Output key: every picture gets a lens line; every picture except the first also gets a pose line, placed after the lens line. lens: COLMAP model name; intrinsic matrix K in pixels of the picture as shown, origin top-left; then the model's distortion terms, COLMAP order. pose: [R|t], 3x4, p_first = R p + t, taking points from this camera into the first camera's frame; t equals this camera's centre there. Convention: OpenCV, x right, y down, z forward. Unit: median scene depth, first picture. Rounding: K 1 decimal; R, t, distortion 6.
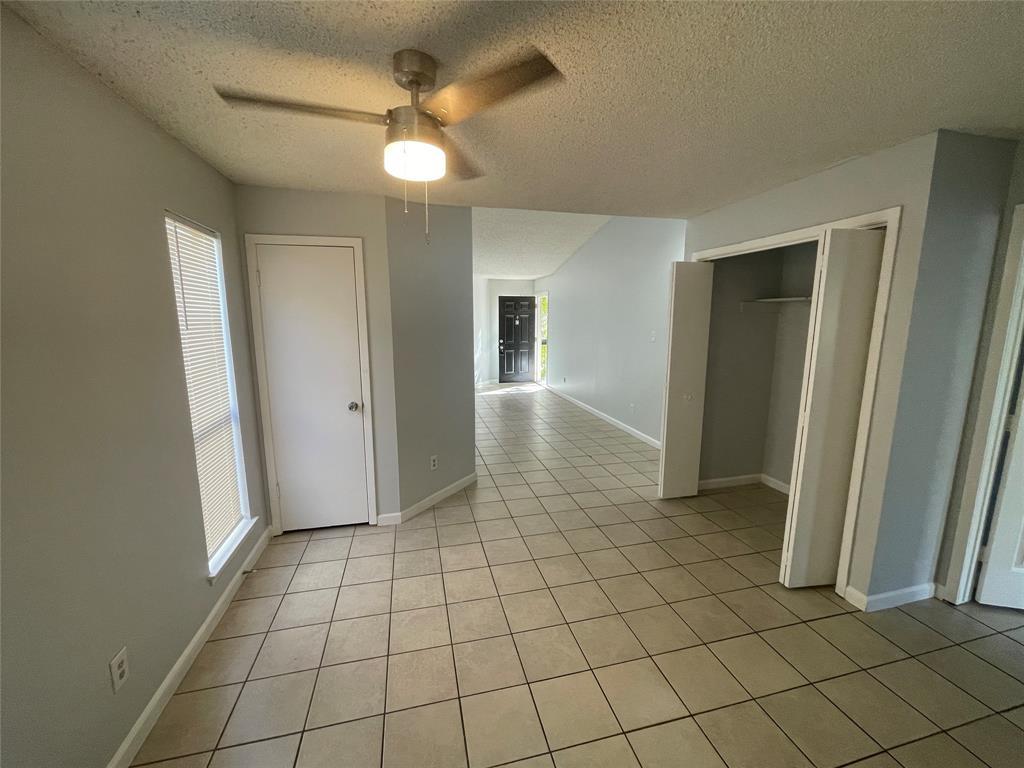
lens RADIAL K [[417.1, 0, 511.5], [0, 417.1, 382.9], [0, 0, 1]] dist [0.003022, 0.002535]
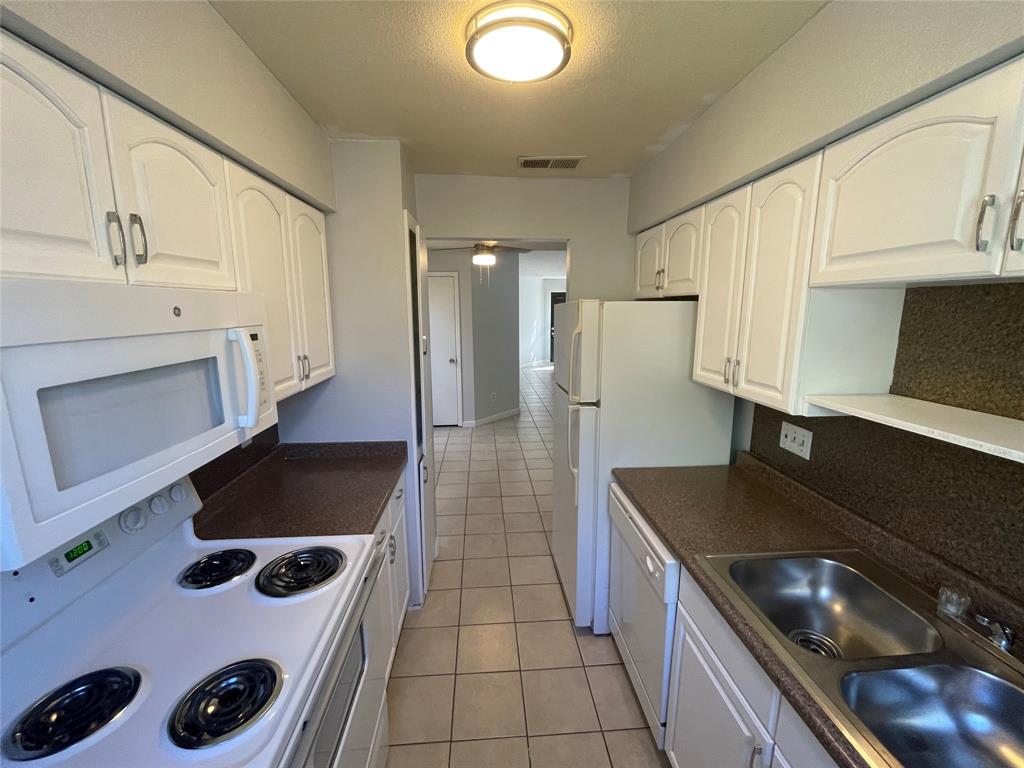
lens RADIAL K [[417.1, 0, 509.3], [0, 417.1, 385.7], [0, 0, 1]] dist [0.003022, 0.002535]
pose [[0.984916, 0.024083, -0.171349, 0.221555], [-0.018912, 0.999317, 0.031742, 0.114791], [0.171996, -0.028023, 0.984699, -0.889065]]
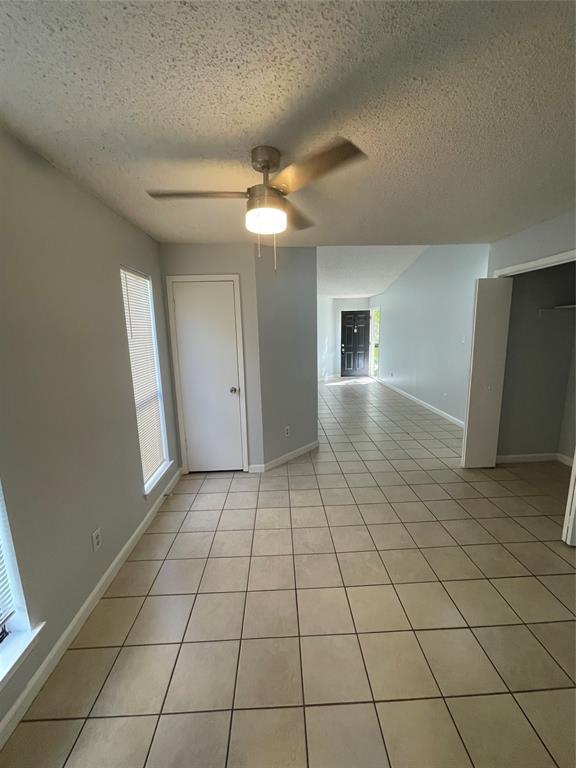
lens RADIAL K [[312.8, 0, 290.5], [0, 312.8, 383.0], [0, 0, 1]] dist [0.003022, 0.002535]
pose [[0.979749, 0.012862, -0.199818, 0.041388], [-0.009283, 0.999779, 0.018842, 0.009908], [0.200016, -0.016606, 0.979652, -0.038110]]
